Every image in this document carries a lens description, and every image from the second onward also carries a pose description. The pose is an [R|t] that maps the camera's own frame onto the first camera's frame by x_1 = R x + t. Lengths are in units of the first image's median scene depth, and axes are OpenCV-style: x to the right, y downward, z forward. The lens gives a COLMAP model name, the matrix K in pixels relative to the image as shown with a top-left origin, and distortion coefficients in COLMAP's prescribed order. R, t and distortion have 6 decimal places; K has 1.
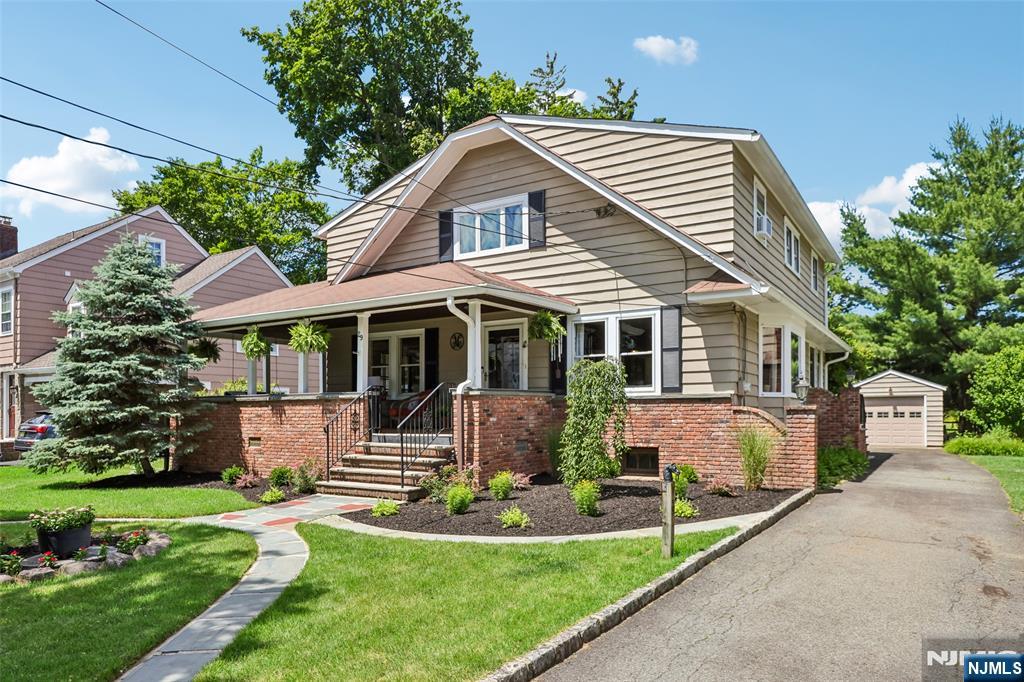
lens RADIAL K [[663.3, 0, 507.2], [0, 663.3, 408.6], [0, 0, 1]] dist [0.002155, 0.001495]
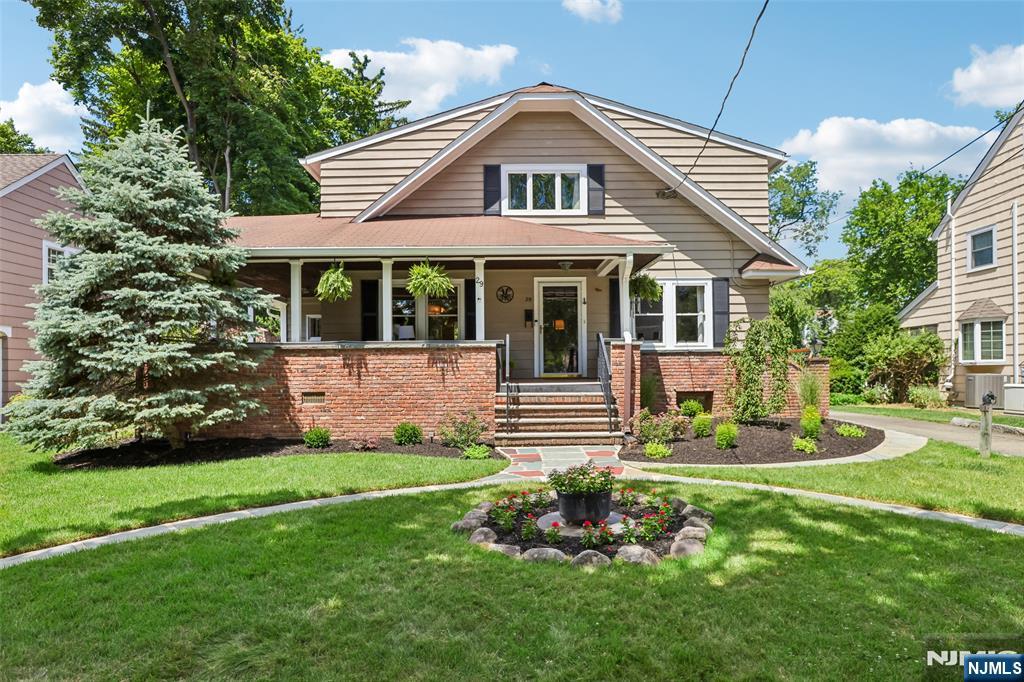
lens RADIAL K [[614.3, 0, 507.6], [0, 614.3, 364.6], [0, 0, 1]] dist [-0.005358, 0.000129]
pose [[0.836001, 0.003944, 0.548714, -0.645762], [0.001055, 0.999961, -0.008794, 0.016438], [-0.548727, 0.007931, 0.835964, 0.226548]]
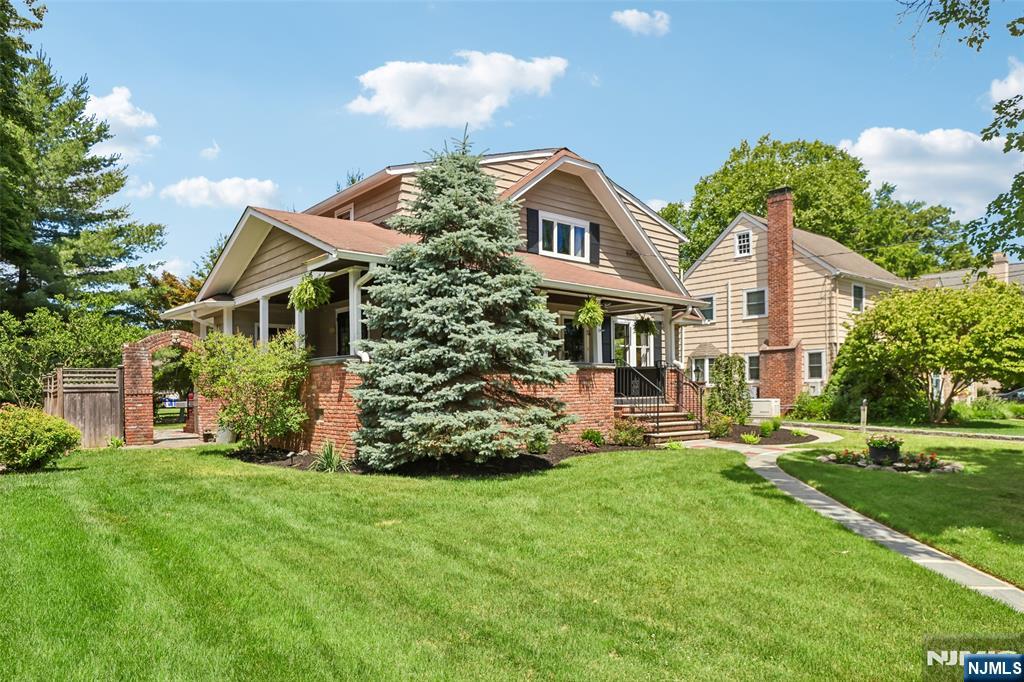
lens RADIAL K [[680.0, 0, 520.6], [0, 680.0, 390.6], [0, 0, 1]] dist [0.006313, 0.000248]
pose [[0.279174, 0.004638, 0.960229, -1.366810], [0.004712, 0.999970, -0.006200, 0.028977], [-0.960229, 0.006256, 0.279144, 0.760732]]
